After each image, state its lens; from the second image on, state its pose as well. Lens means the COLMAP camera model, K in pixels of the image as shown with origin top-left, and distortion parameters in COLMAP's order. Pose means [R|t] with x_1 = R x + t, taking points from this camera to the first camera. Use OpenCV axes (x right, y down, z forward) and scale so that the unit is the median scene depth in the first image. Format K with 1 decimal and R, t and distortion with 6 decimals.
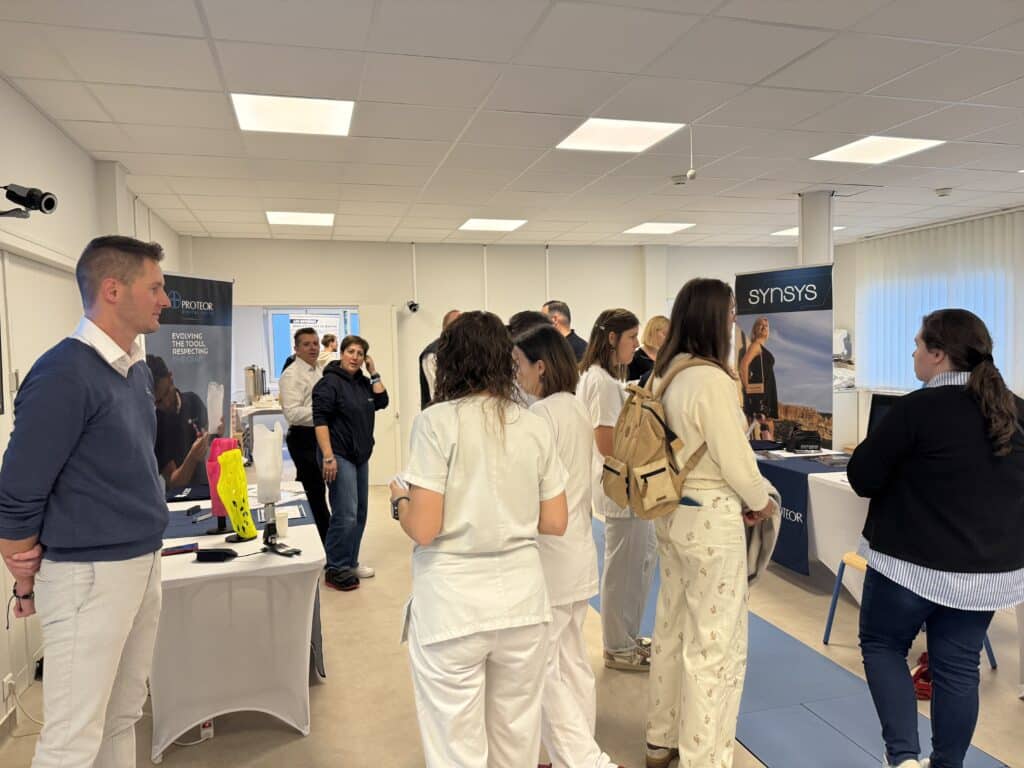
lens RADIAL K [[716.1, 0, 524.2], [0, 716.1, 392.8], [0, 0, 1]] dist [0.111169, -0.133765]
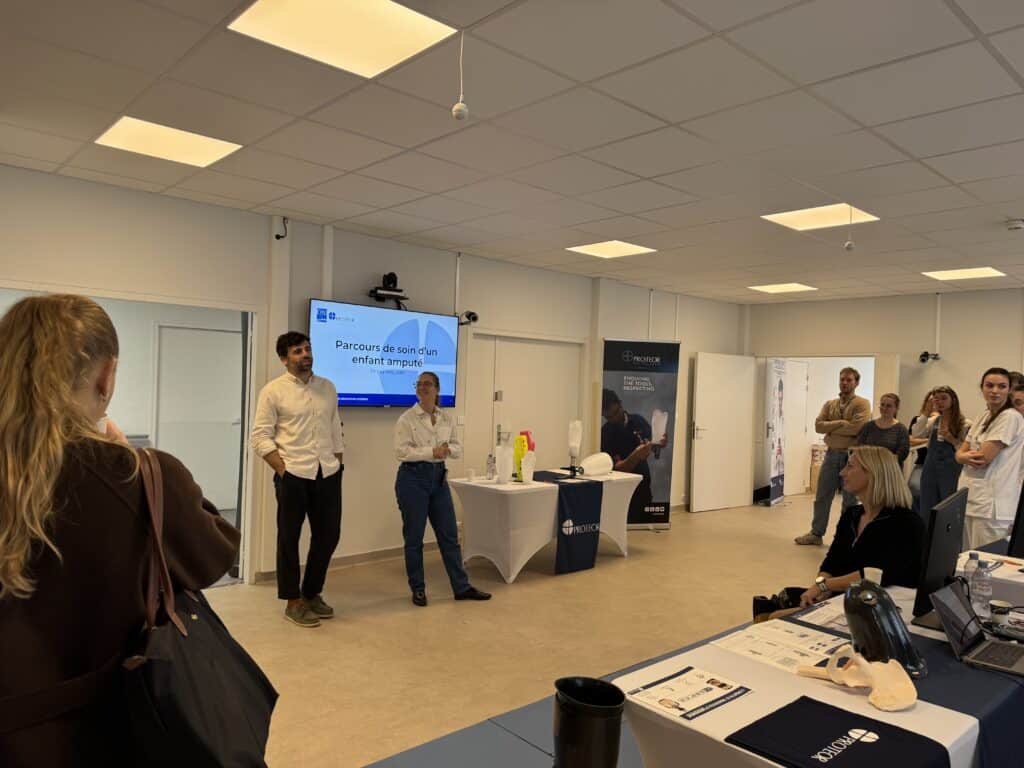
lens RADIAL K [[717.6, 0, 517.1], [0, 717.6, 388.5], [0, 0, 1]] dist [0.099106, -0.111881]
pose [[0.444544, 0.045553, -0.894598, 0.802083], [-0.103053, 0.994676, -0.000561, -0.028291], [0.889809, 0.092440, 0.446872, 0.071083]]
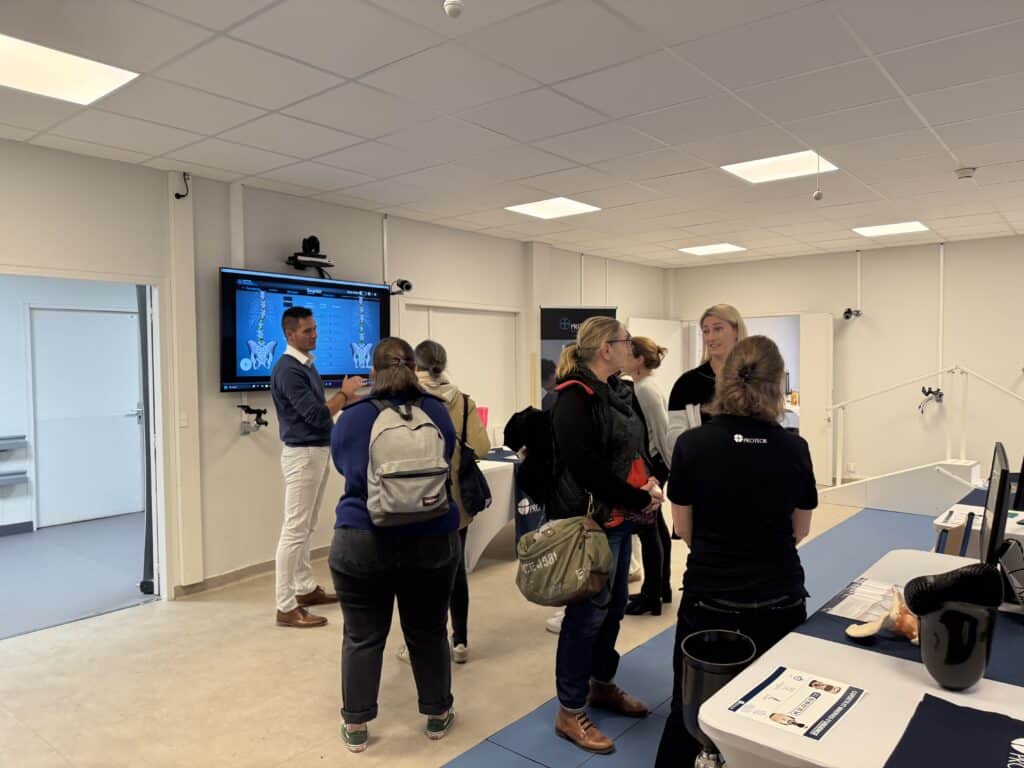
lens RADIAL K [[716.1, 0, 524.2], [0, 716.1, 392.8], [0, 0, 1]] dist [0.111169, -0.133765]
pose [[0.574997, 0.056755, -0.816185, 0.688955], [-0.057863, 0.997914, 0.028628, -0.018797], [0.816107, 0.030766, 0.577081, 0.050899]]
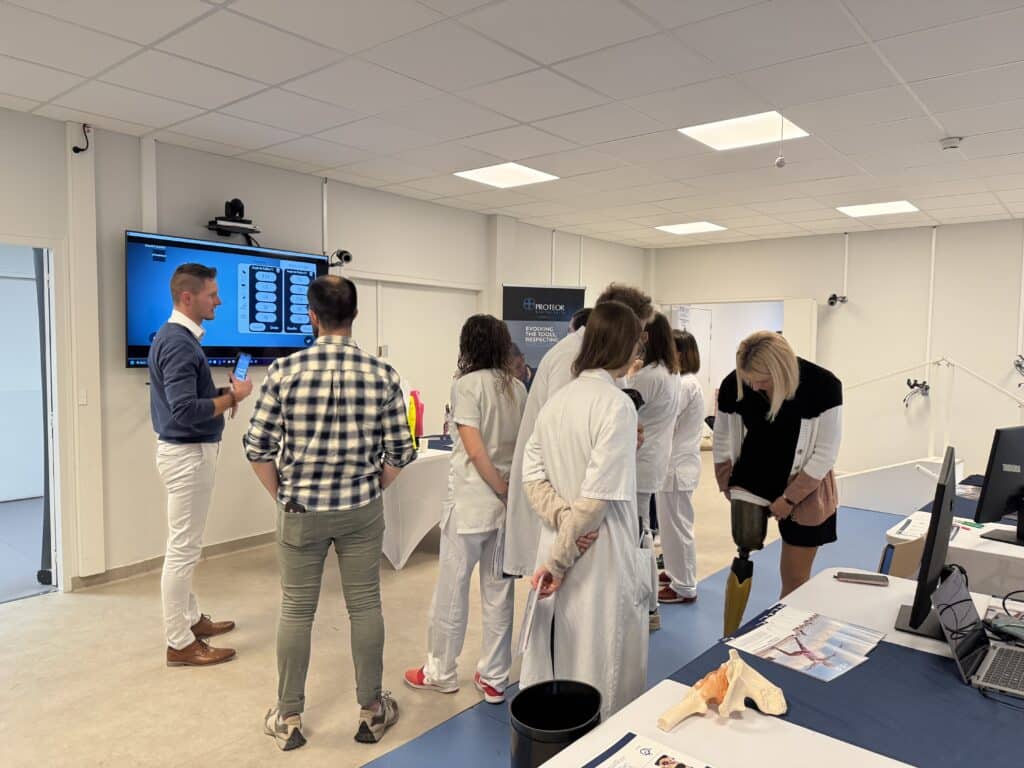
lens RADIAL K [[716.4, 0, 524.5], [0, 716.4, 399.3], [0, 0, 1]] dist [0.094377, -0.109983]
pose [[0.567819, 0.096487, -0.817479, 0.670301], [-0.080229, 0.994865, 0.061697, -0.023976], [0.819234, 0.030553, 0.572644, 0.168577]]
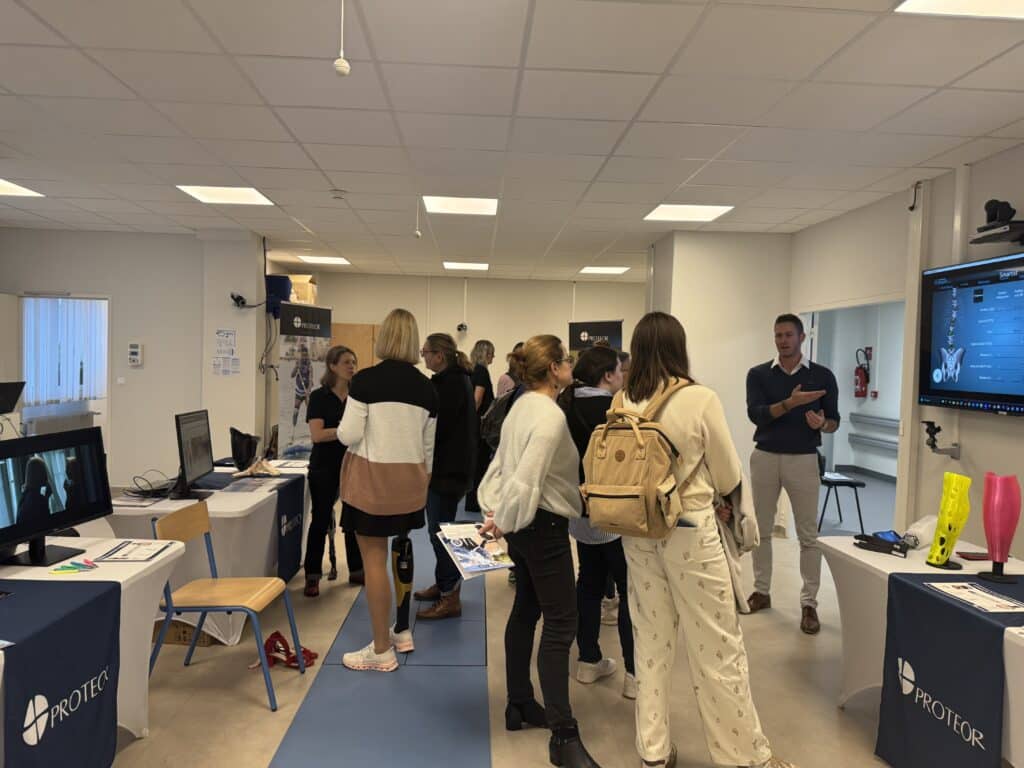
lens RADIAL K [[717.6, 0, 517.1], [0, 717.6, 388.5], [0, 0, 1]] dist [0.099106, -0.111881]
pose [[-0.976391, -0.013013, 0.215618, -0.036681], [0.008287, 0.995192, 0.097589, -0.080573], [-0.215851, 0.097072, -0.971589, 1.258632]]
